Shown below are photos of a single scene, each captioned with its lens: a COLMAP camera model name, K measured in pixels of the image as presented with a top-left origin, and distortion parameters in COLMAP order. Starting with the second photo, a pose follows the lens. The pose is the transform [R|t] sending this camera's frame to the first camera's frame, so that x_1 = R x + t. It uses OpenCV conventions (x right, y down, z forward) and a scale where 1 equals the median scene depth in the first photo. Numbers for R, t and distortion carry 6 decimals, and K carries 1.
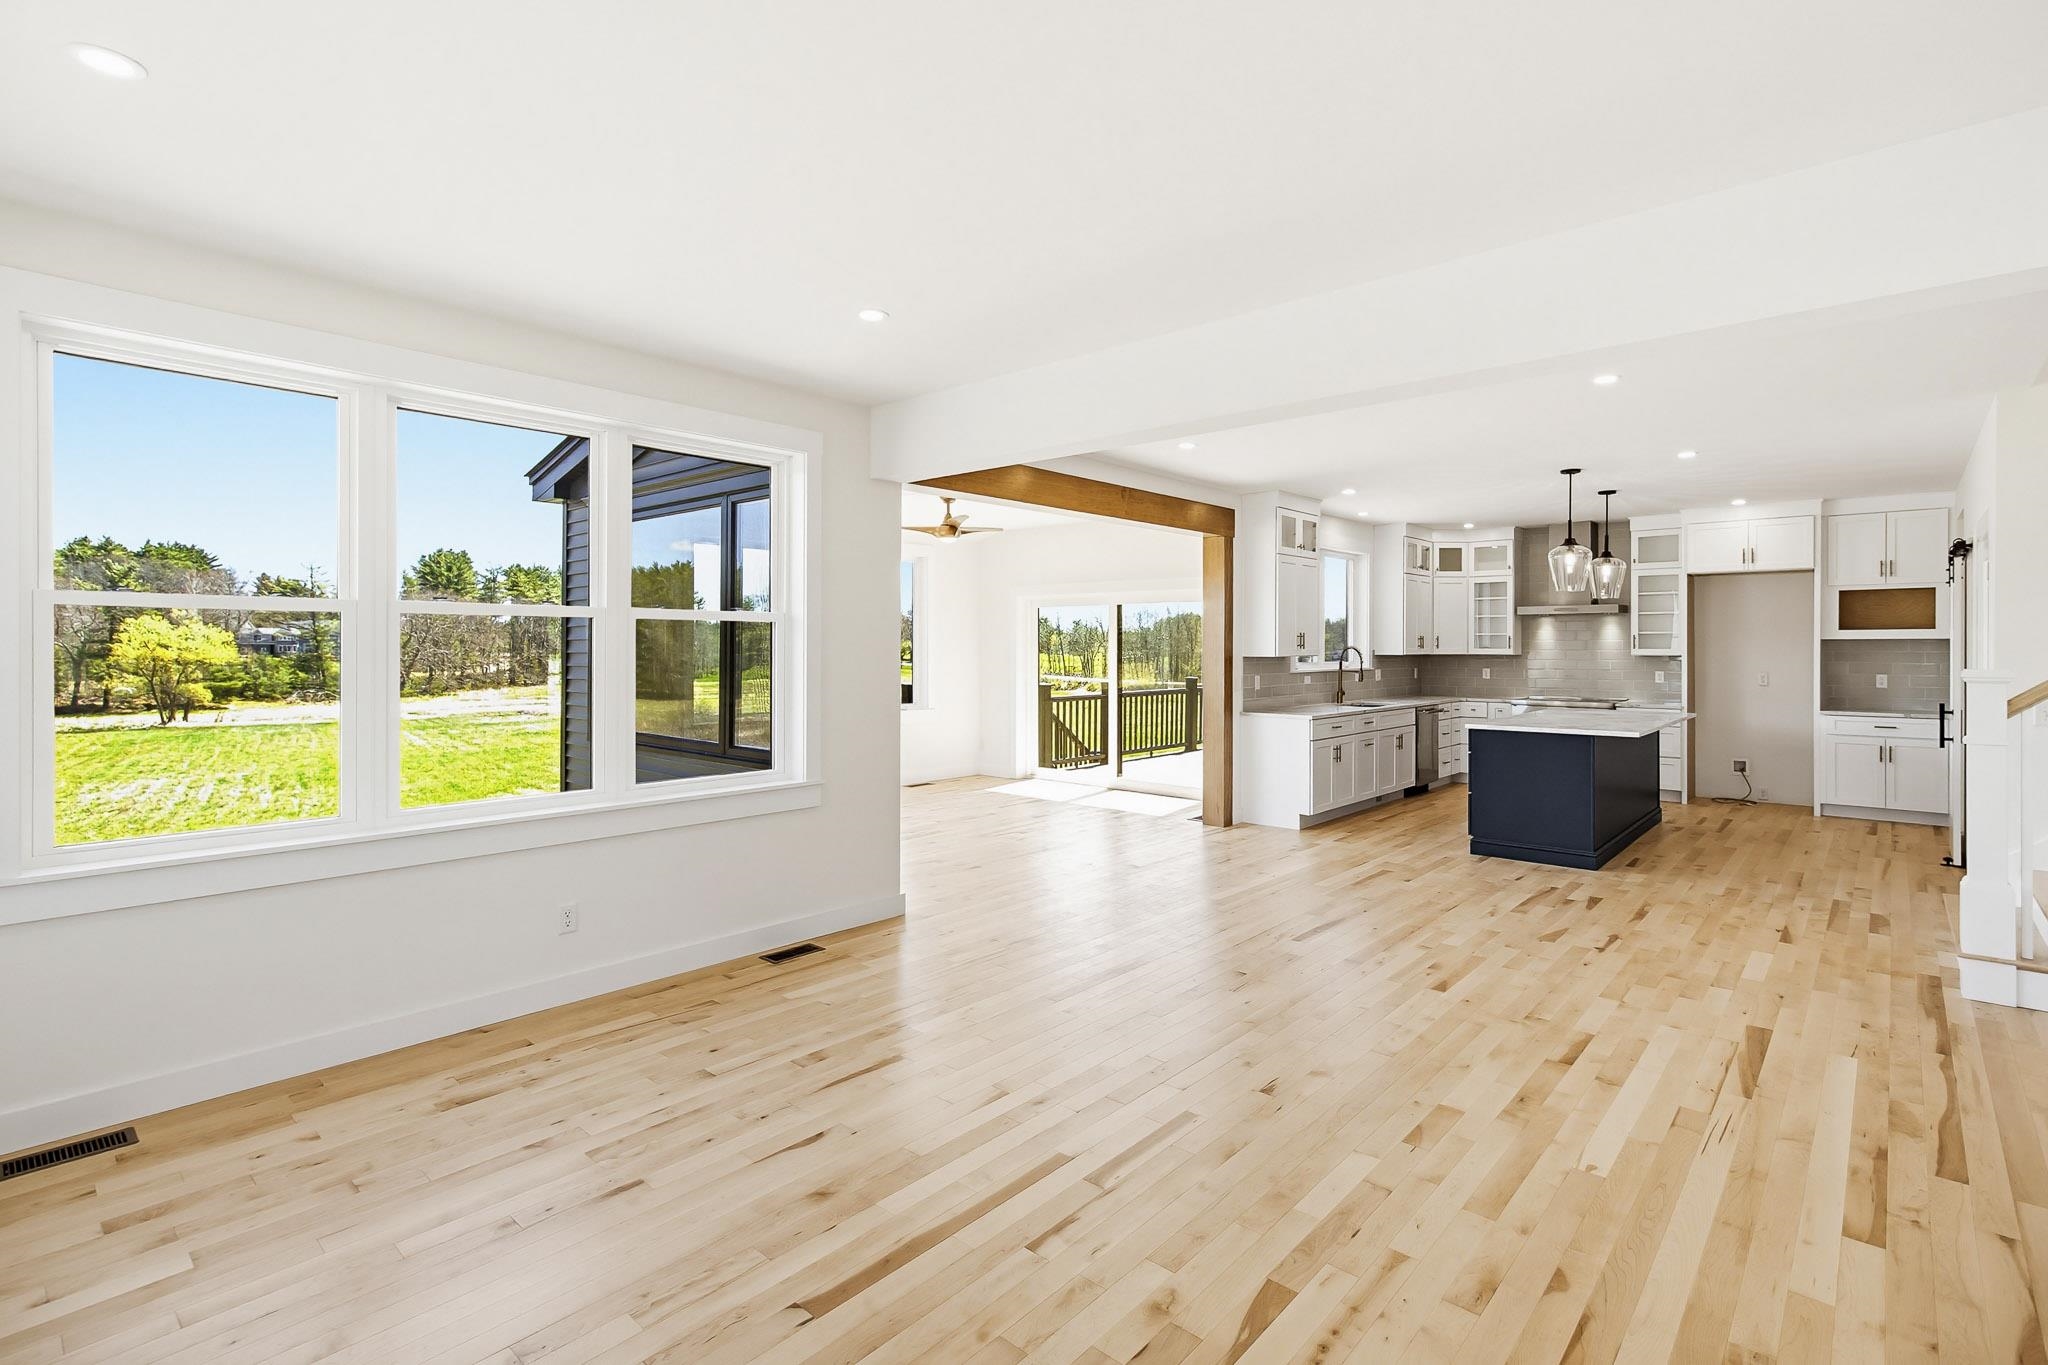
lens RADIAL K [[952.9, 0, 1043.0], [0, 952.9, 656.7], [0, 0, 1]] dist [0.007885, 0.000190]
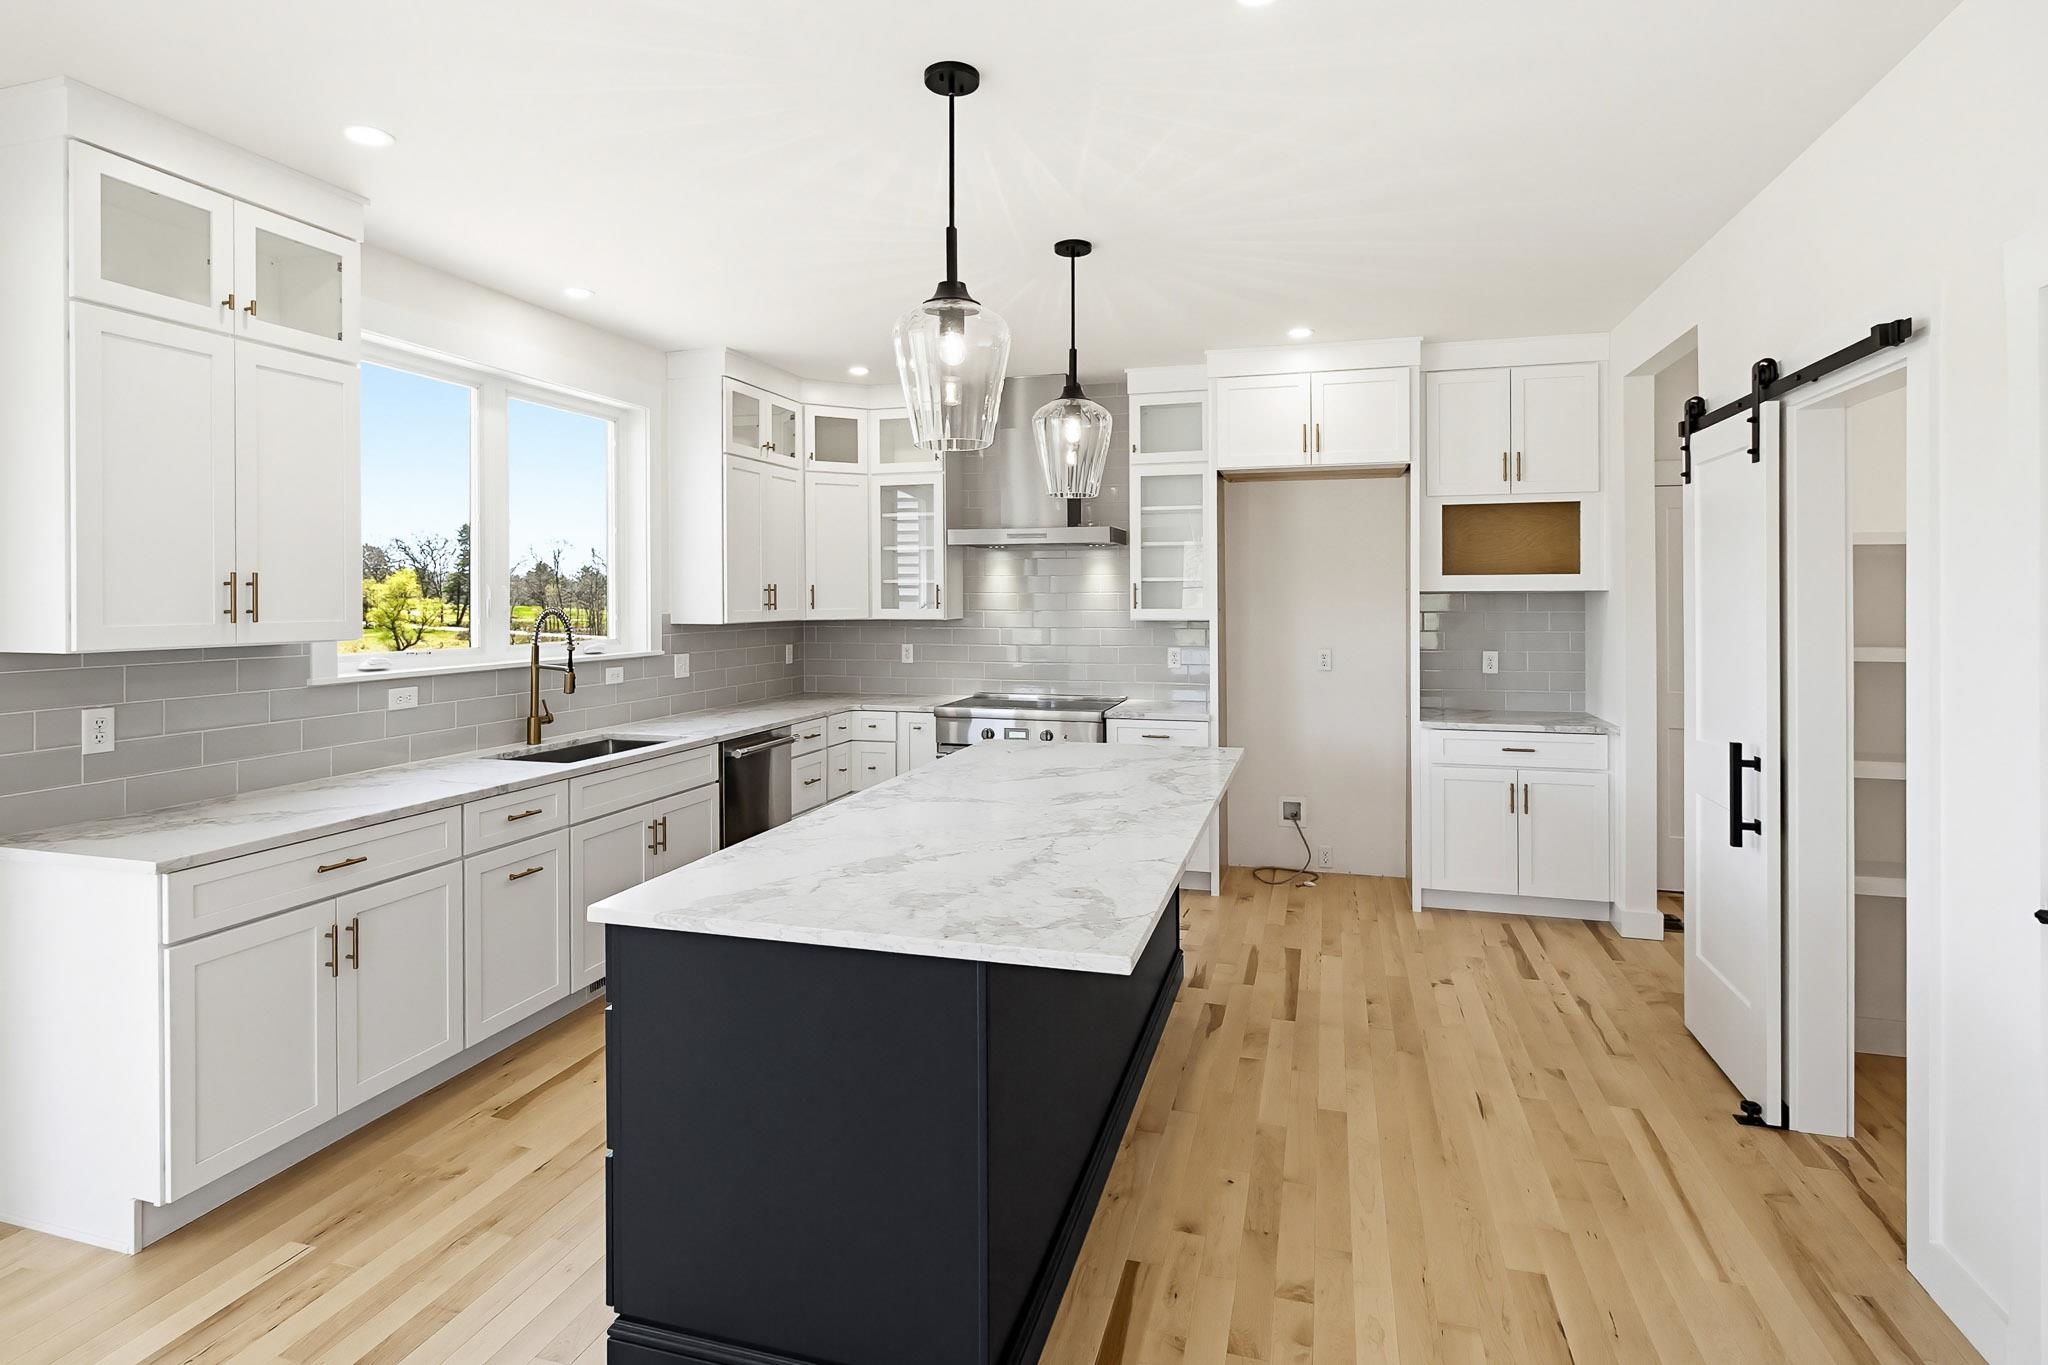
lens RADIAL K [[1022.6, 0, 1016.4], [0, 1022.6, 606.4], [0, 0, 1]] dist [0.003253, -0.000489]
pose [[0.910279, -0.006734, 0.413940, 0.283371], [0.007383, 0.999973, 0.000032, -0.009024], [-0.413929, 0.003027, 0.910304, 0.446429]]
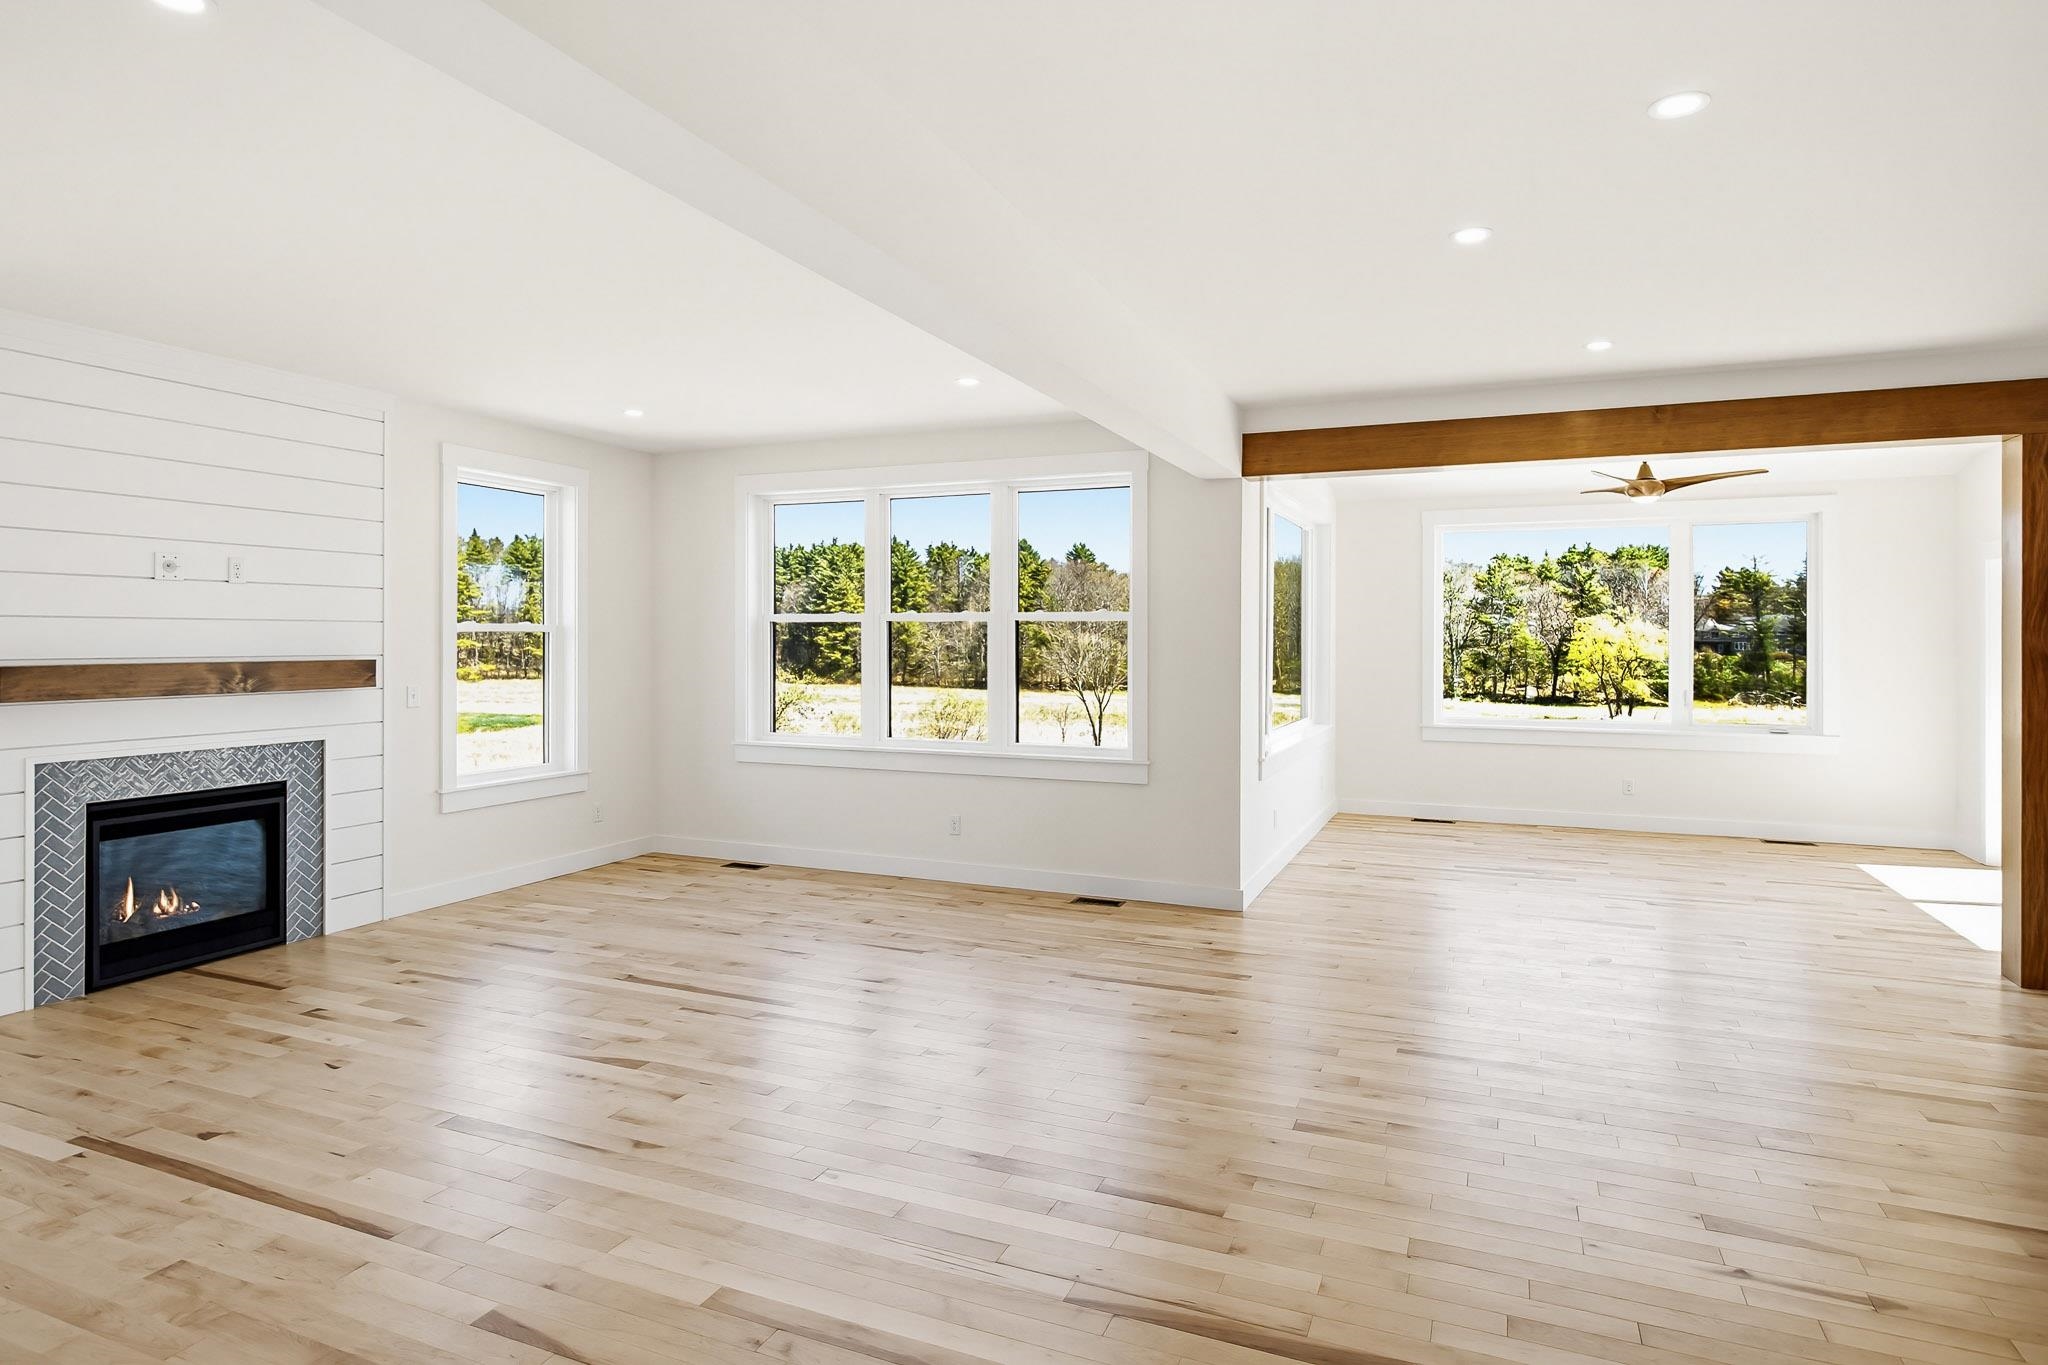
lens RADIAL K [[1114.0, 0, 1042.9], [0, 1114.0, 631.3], [0, 0, 1]] dist [0.005153, -0.003697]
pose [[0.316337, -0.009206, -0.948602, 0.449241], [-0.011742, 0.999838, -0.013619, -0.001850], [0.948574, 0.015447, 0.316178, 0.218497]]
